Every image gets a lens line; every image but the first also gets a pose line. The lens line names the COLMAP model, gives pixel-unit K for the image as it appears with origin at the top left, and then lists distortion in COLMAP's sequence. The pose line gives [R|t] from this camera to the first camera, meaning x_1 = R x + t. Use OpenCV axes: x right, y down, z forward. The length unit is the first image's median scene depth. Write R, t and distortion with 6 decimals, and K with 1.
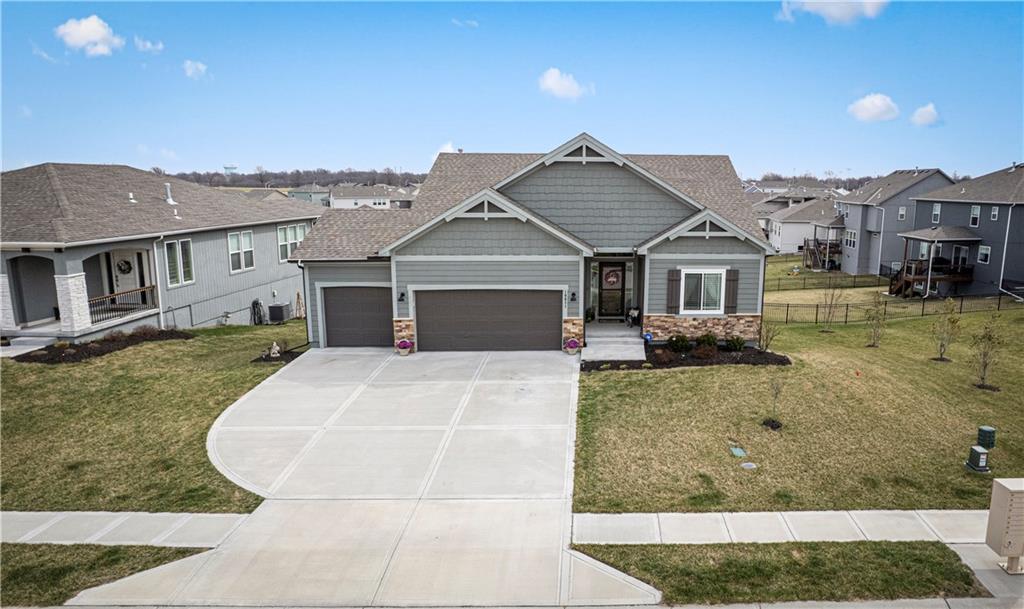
lens RADIAL K [[634.6, 0, 615.8], [0, 634.6, 348.1], [0, 0, 1]] dist [-0.037700, 0.001665]
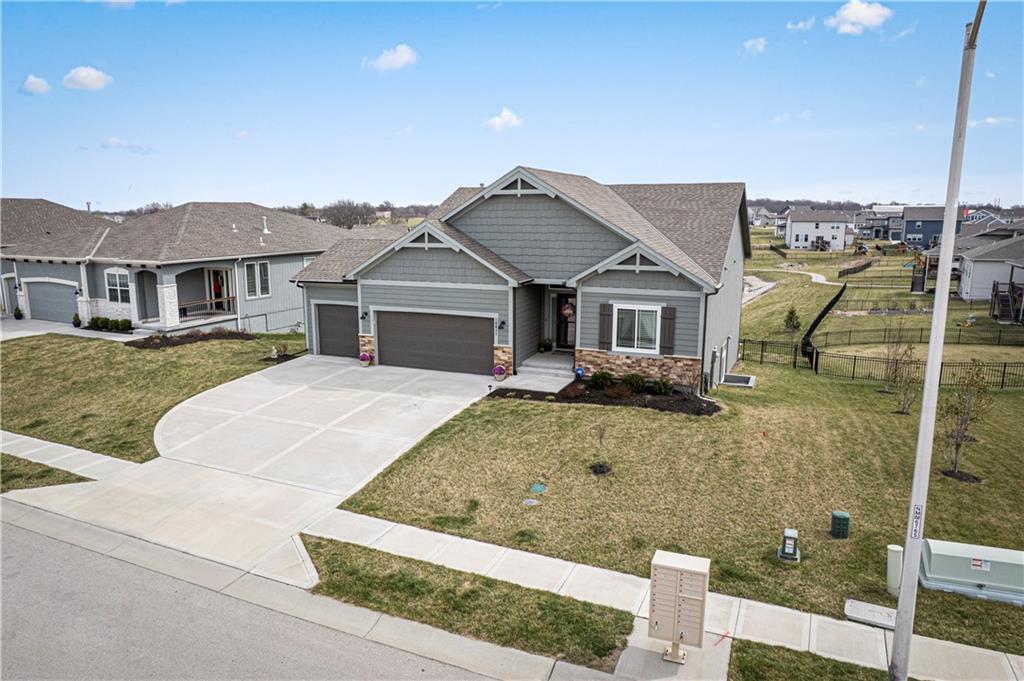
lens RADIAL K [[656.5, 0, 507.9], [0, 656.5, 375.8], [0, 0, 1]] dist [-0.039399, 0.000183]
pose [[0.895713, 0.095320, -0.434296, 0.412147], [-0.100932, 0.994841, 0.010183, -0.010638], [0.433026, 0.034714, 0.900713, 0.045078]]
